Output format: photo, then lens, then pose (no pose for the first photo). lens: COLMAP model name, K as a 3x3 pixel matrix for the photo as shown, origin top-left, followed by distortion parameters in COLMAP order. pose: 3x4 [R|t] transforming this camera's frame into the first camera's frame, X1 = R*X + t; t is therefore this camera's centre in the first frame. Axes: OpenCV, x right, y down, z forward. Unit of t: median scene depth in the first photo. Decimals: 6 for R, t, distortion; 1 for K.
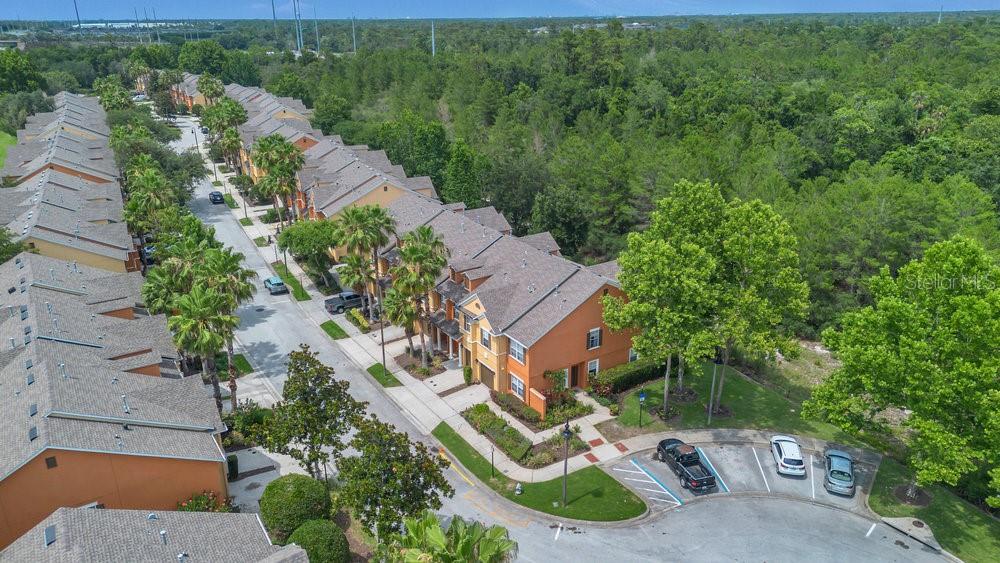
lens RADIAL K [[687.6, 0, 500.0], [0, 687.6, 281.5], [0, 0, 1]] dist [0.003077, -0.000441]
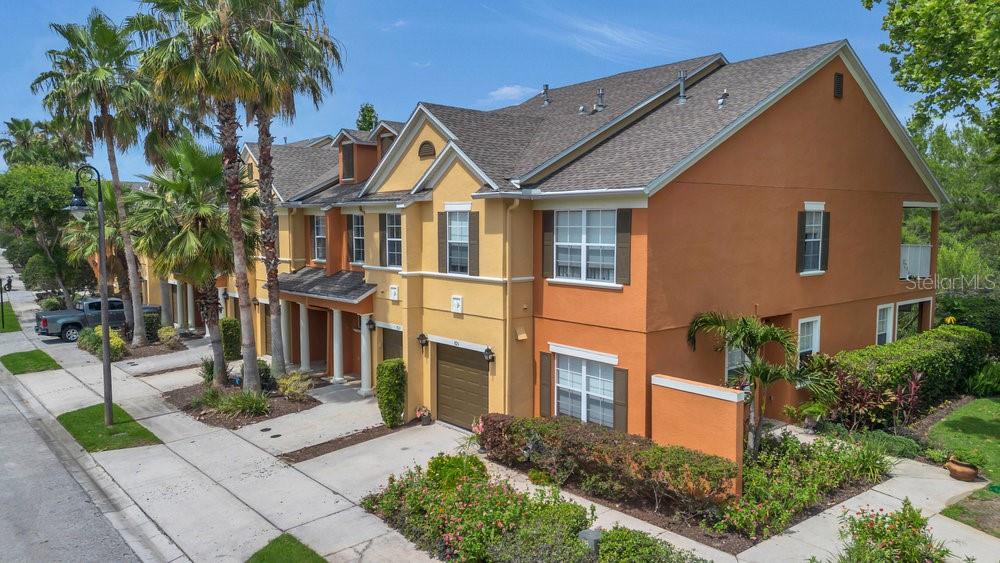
lens RADIAL K [[687.6, 0, 500.0], [0, 687.6, 281.5], [0, 0, 1]] dist [0.003077, -0.000441]
pose [[0.990315, 0.003273, 0.138797, -0.041694], [0.037255, 0.956794, -0.288371, 0.176495], [-0.133744, 0.290749, 0.947406, 0.700503]]
